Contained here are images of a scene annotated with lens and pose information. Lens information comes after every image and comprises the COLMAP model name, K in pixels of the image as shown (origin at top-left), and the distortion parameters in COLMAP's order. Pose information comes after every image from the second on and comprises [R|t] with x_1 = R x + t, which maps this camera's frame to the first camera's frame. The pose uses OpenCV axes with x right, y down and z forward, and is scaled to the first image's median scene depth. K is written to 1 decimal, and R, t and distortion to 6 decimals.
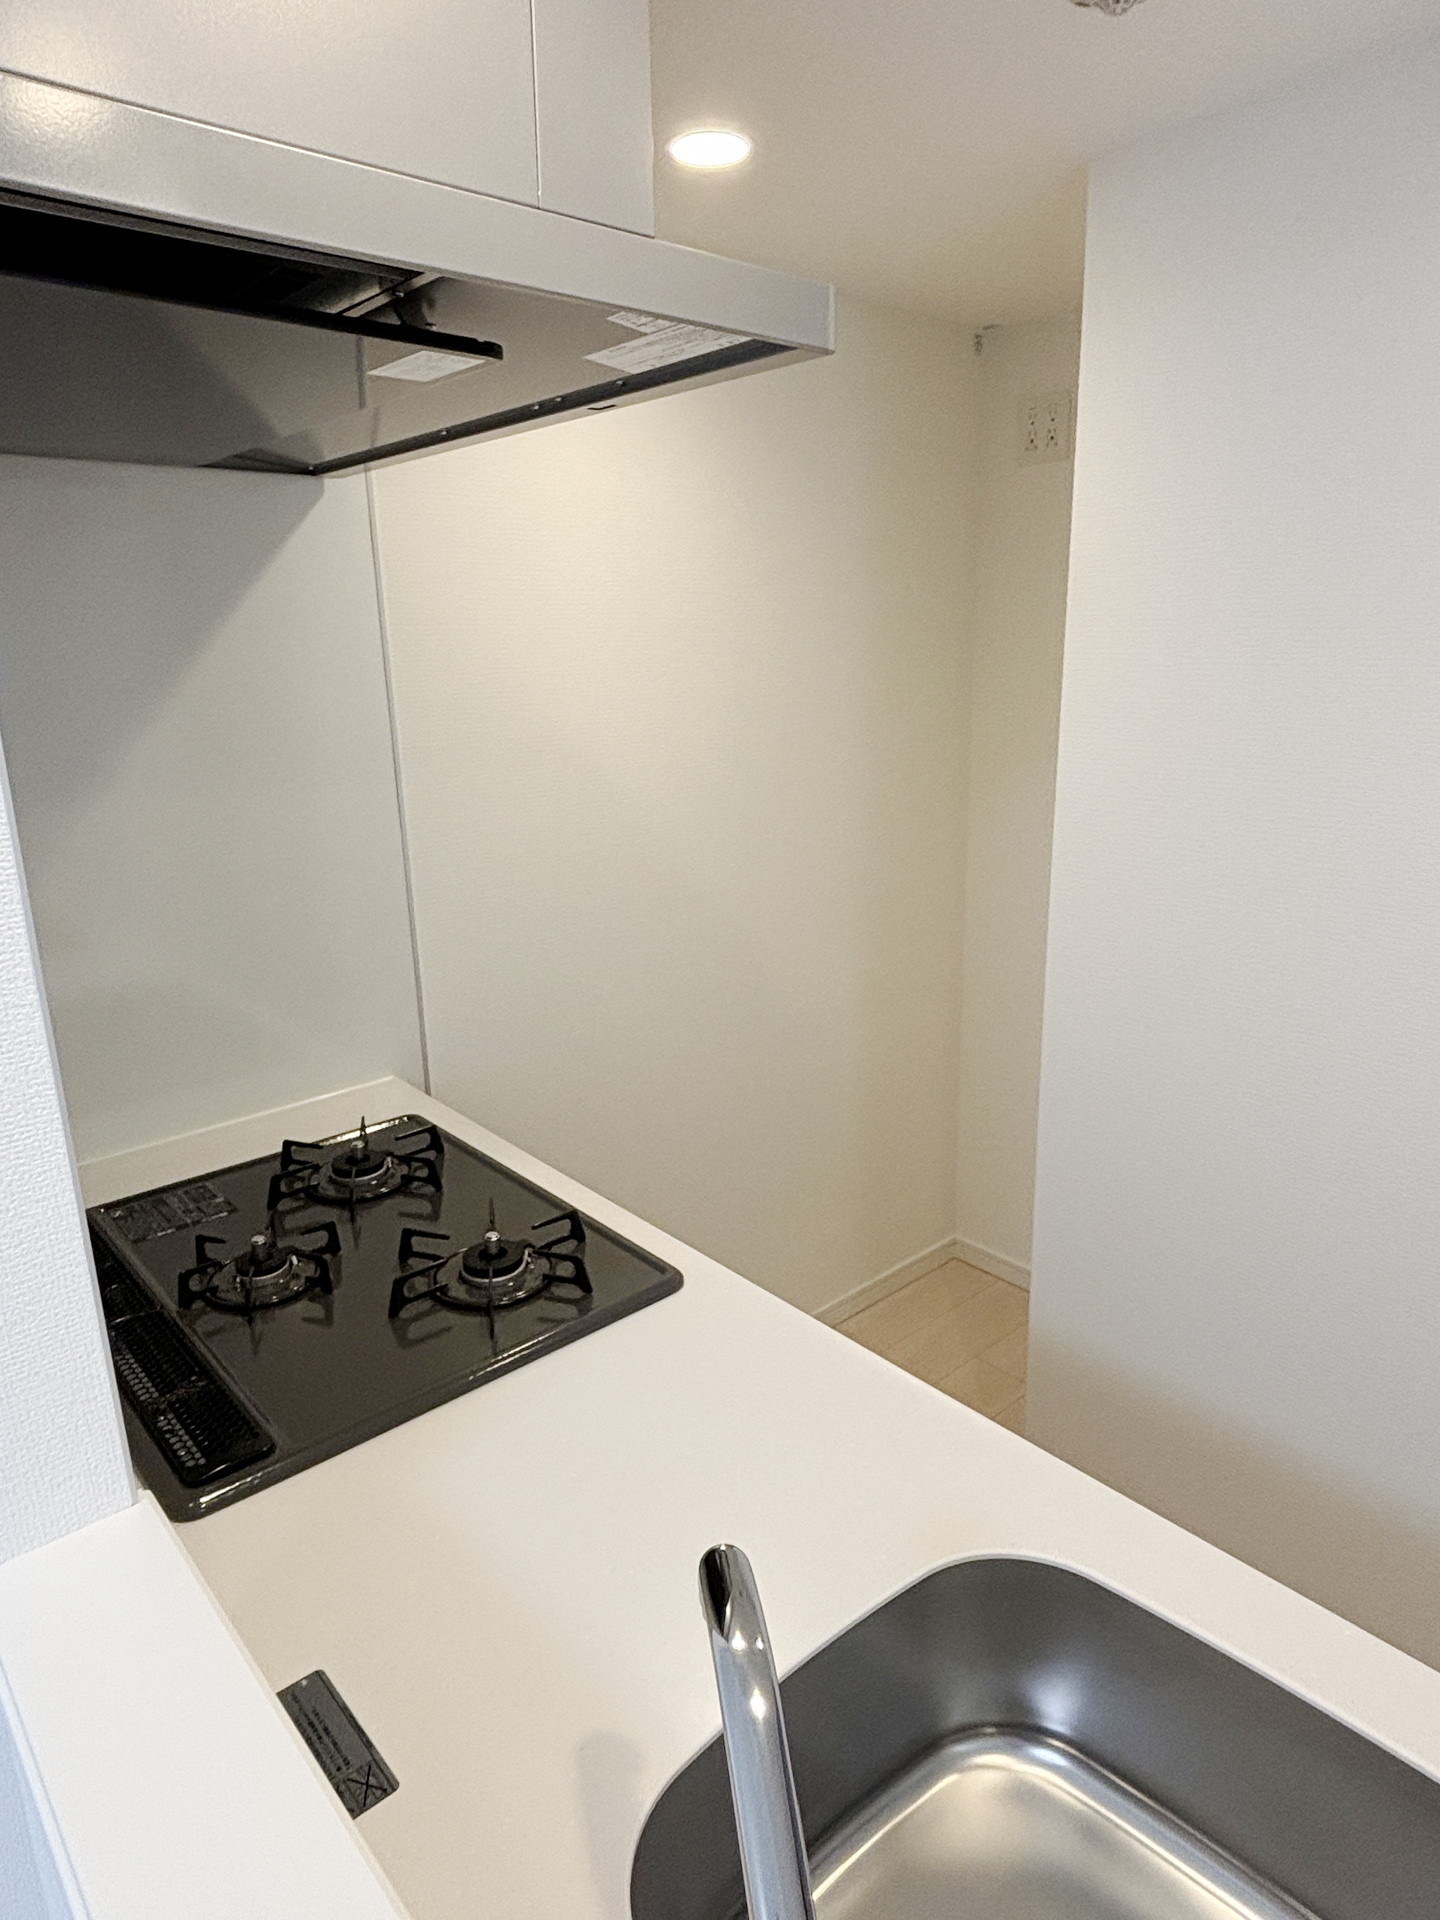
lens RADIAL K [[1141.4, 0, 720.0], [0, 1141.4, 960.0], [0, 0, 1]] dist [0.002920, 0.000649]
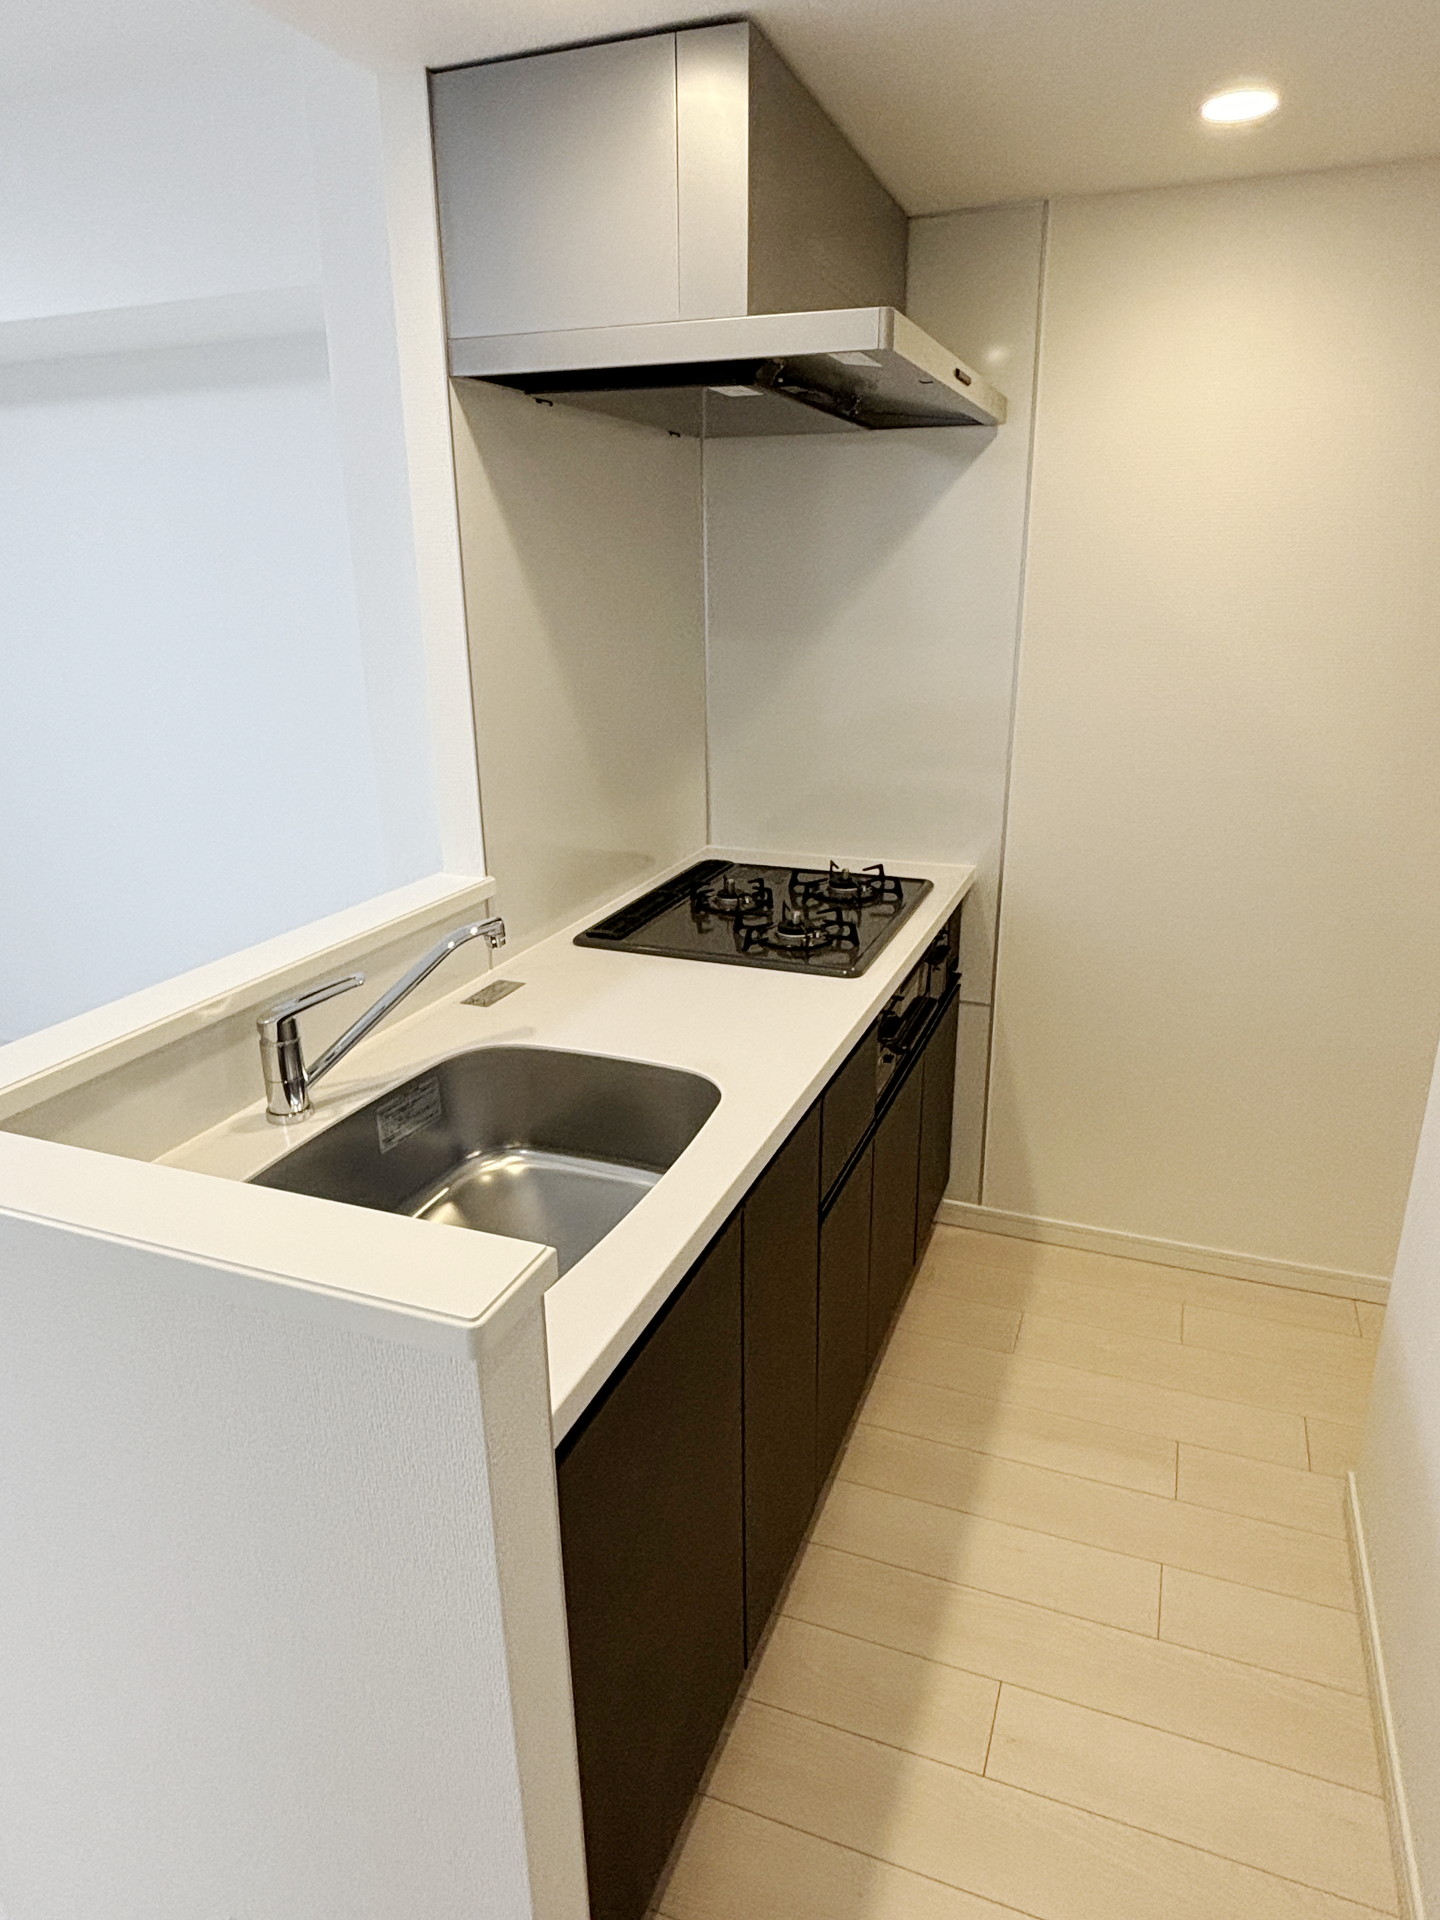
lens RADIAL K [[1141.4, 0, 720.0], [0, 1141.4, 960.0], [0, 0, 1]] dist [0.002920, 0.000649]
pose [[0.485785, 0.294491, -0.822975, 1.206372], [-0.248668, 0.949191, 0.192873, 0.024100], [0.837960, 0.110953, 0.534334, 0.067309]]
